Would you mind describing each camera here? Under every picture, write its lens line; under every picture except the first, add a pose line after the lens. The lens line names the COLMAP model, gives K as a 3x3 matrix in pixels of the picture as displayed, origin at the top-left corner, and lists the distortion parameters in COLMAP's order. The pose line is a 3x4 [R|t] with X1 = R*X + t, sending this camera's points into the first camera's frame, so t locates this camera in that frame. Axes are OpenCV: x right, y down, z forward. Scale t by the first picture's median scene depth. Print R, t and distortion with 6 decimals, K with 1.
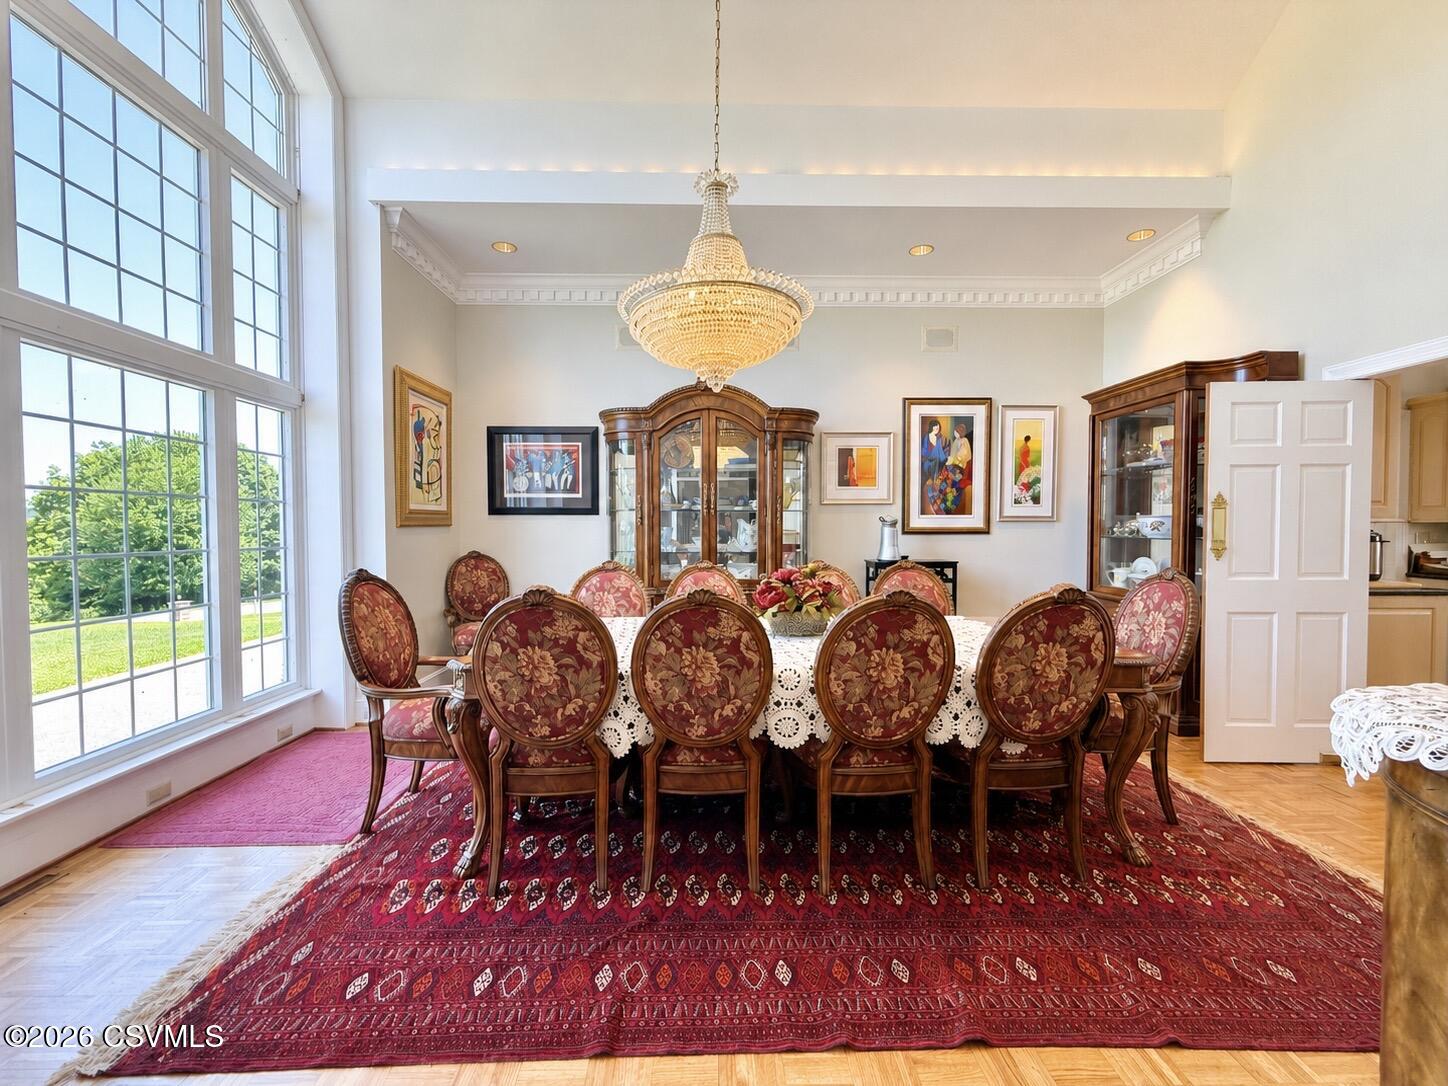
lens RADIAL K [[589.6, 0, 721.4], [0, 589.6, 543.6], [0, 0, 1]] dist [0.000532, 0.002142]
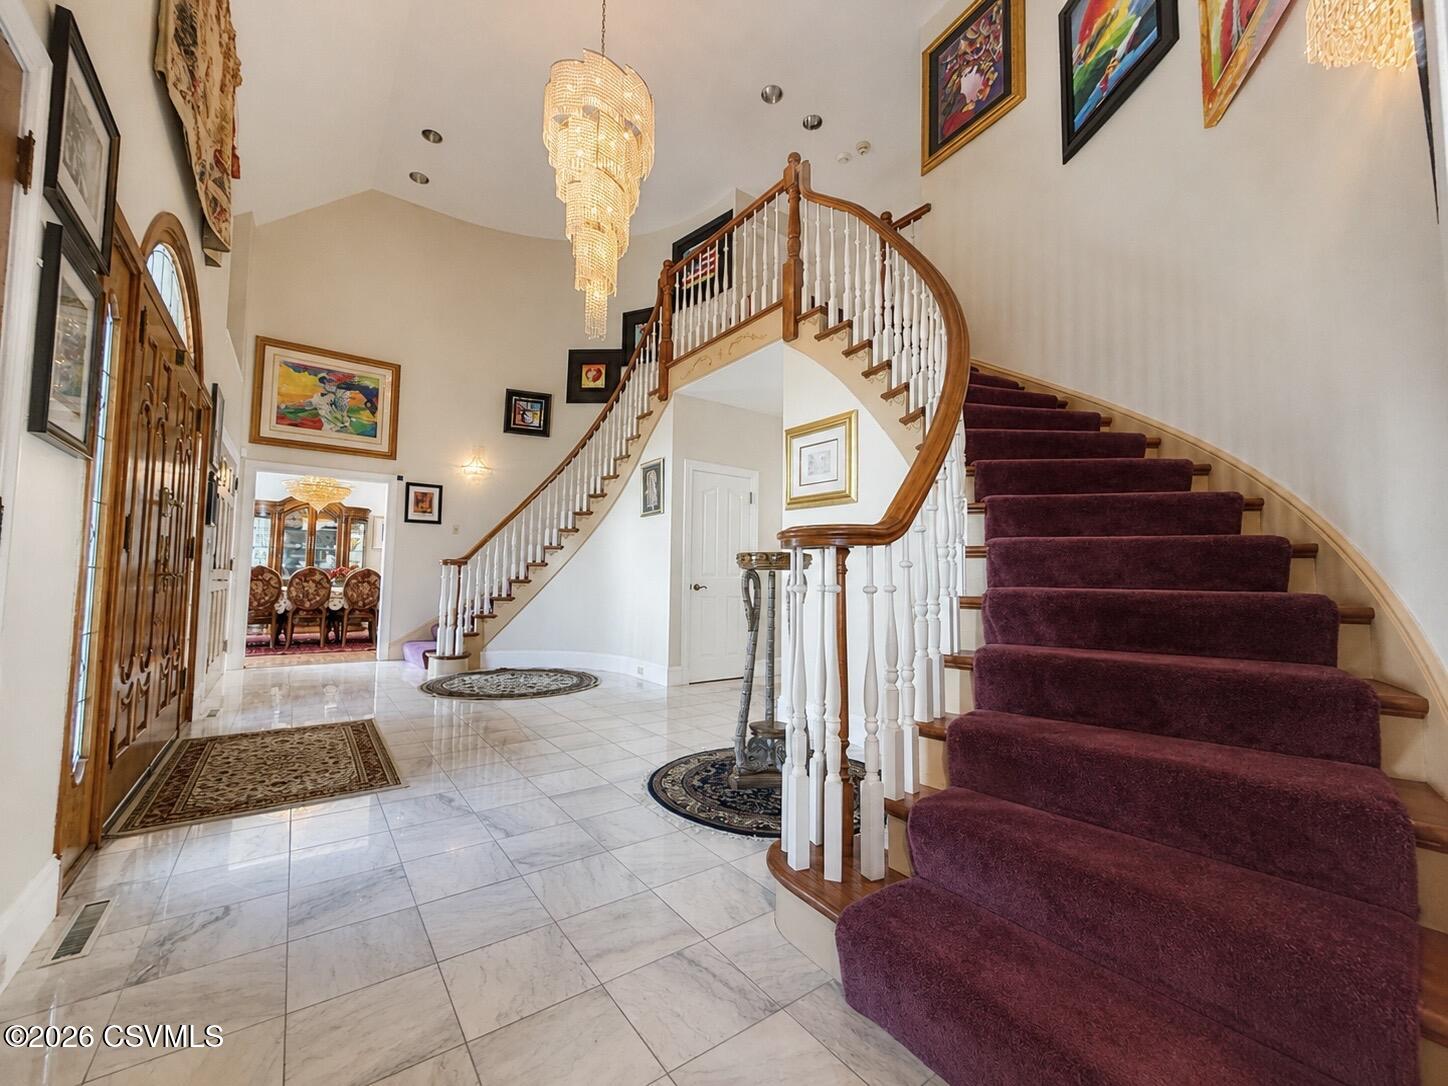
lens RADIAL K [[589.6, 0, 728.5], [0, 589.6, 544.8], [0, 0, 1]] dist [0.000532, 0.002142]
pose [[0.817787, 0.050461, 0.573304, -0.017051], [-0.003634, 0.996582, -0.082534, 0.224283], [-0.575509, 0.065412, 0.815175, -3.624577]]
